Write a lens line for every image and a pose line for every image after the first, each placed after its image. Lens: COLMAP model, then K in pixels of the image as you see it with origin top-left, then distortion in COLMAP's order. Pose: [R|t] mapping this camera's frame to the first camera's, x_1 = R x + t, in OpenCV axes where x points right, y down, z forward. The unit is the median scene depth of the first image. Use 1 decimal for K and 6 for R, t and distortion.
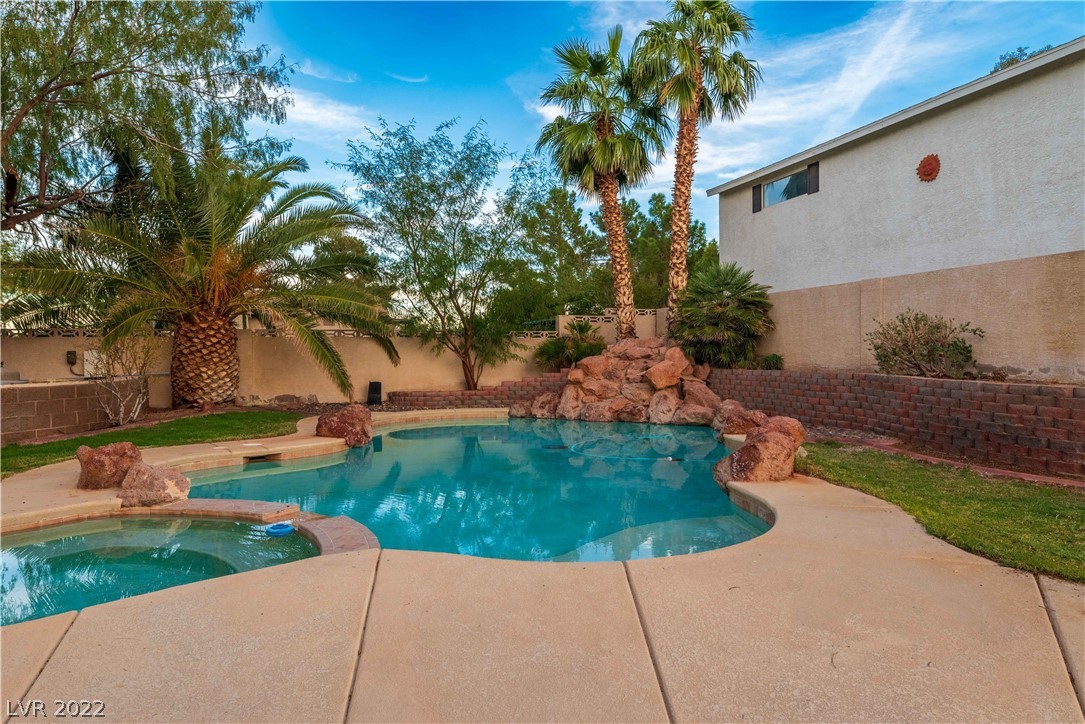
lens RADIAL K [[658.5, 0, 575.8], [0, 658.5, 358.4], [0, 0, 1]] dist [0.001679, -0.000336]
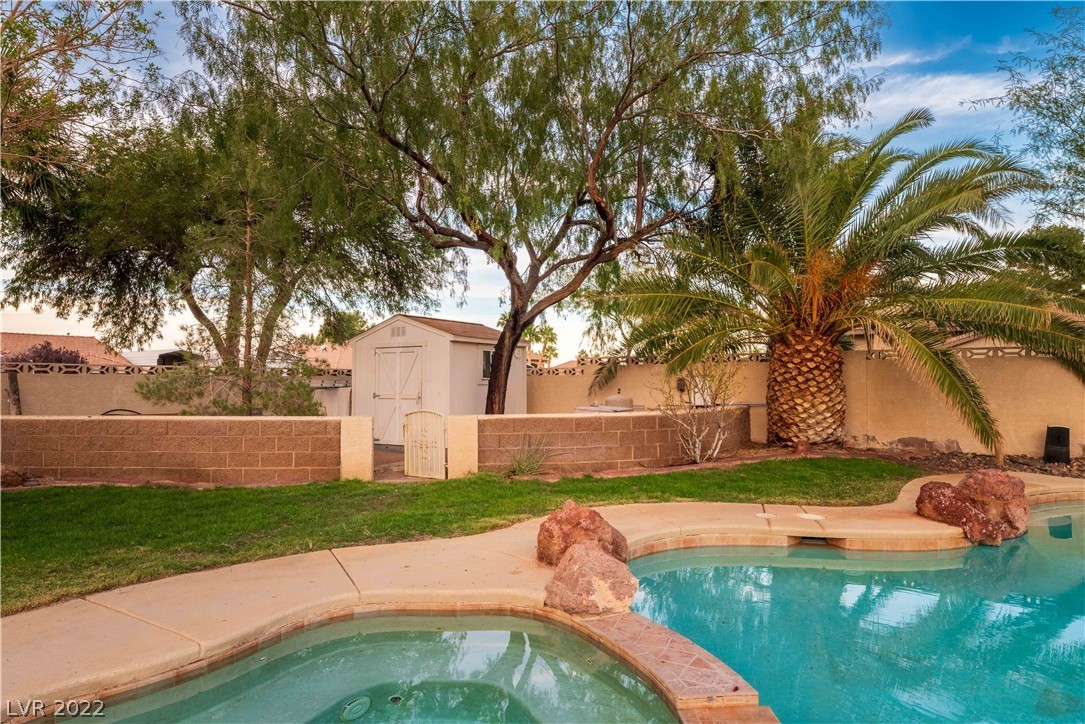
lens RADIAL K [[658.5, 0, 575.8], [0, 658.5, 358.4], [0, 0, 1]] dist [0.001679, -0.000336]
pose [[0.551136, -0.017532, -0.834231, -0.034902], [-0.008668, 0.999605, -0.026733, -0.011843], [0.834370, 0.021964, 0.550766, 0.316775]]
